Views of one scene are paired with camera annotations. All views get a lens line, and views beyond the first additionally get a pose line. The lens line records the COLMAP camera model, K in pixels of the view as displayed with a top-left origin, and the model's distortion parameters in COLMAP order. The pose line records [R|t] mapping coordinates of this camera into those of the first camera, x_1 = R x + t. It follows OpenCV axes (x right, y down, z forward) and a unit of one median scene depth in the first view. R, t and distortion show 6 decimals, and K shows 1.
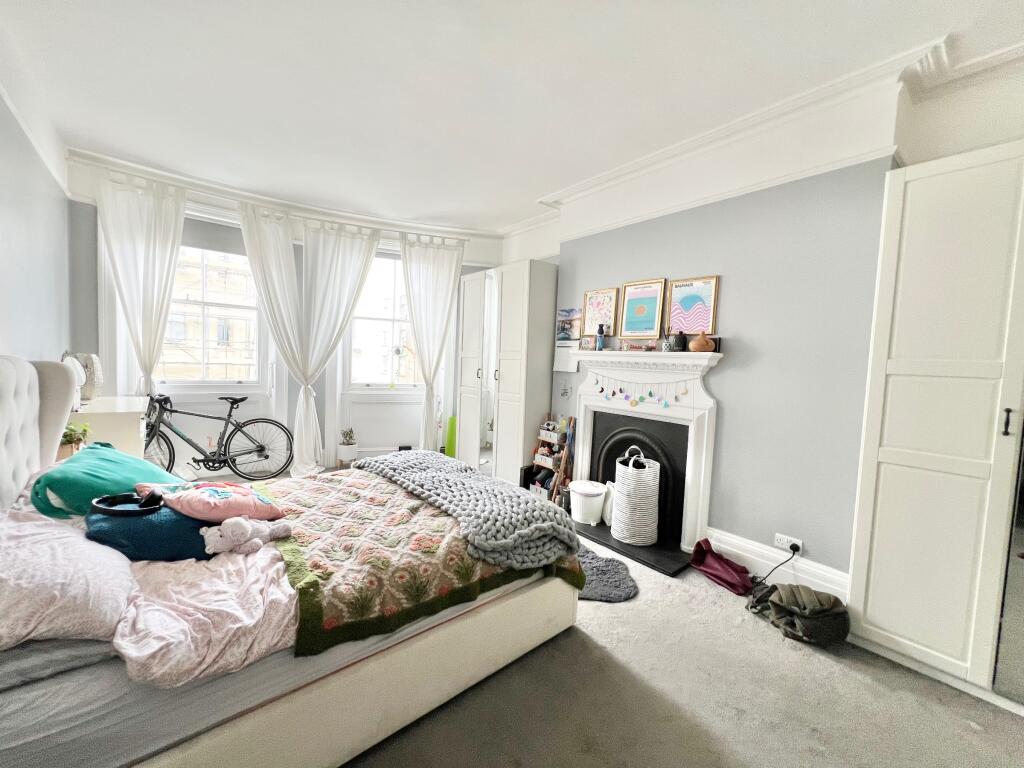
lens RADIAL K [[407.6, 0, 512.0], [0, 407.6, 384.0], [0, 0, 1]] dist [0.001030, 0.000075]
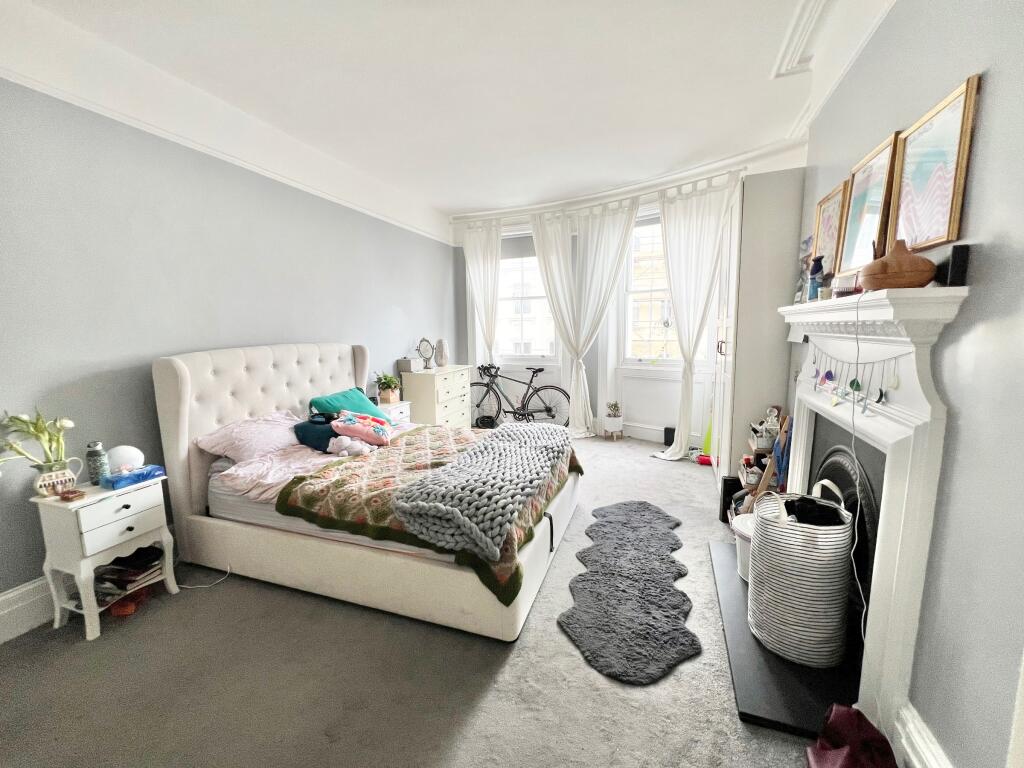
lens RADIAL K [[407.6, 0, 512.0], [0, 407.6, 384.0], [0, 0, 1]] dist [0.001030, 0.000075]
pose [[0.491947, 0.064572, -0.868228, 0.455649], [-0.011082, 0.997629, 0.067917, -0.004592], [0.870555, -0.023790, 0.491496, 0.316353]]
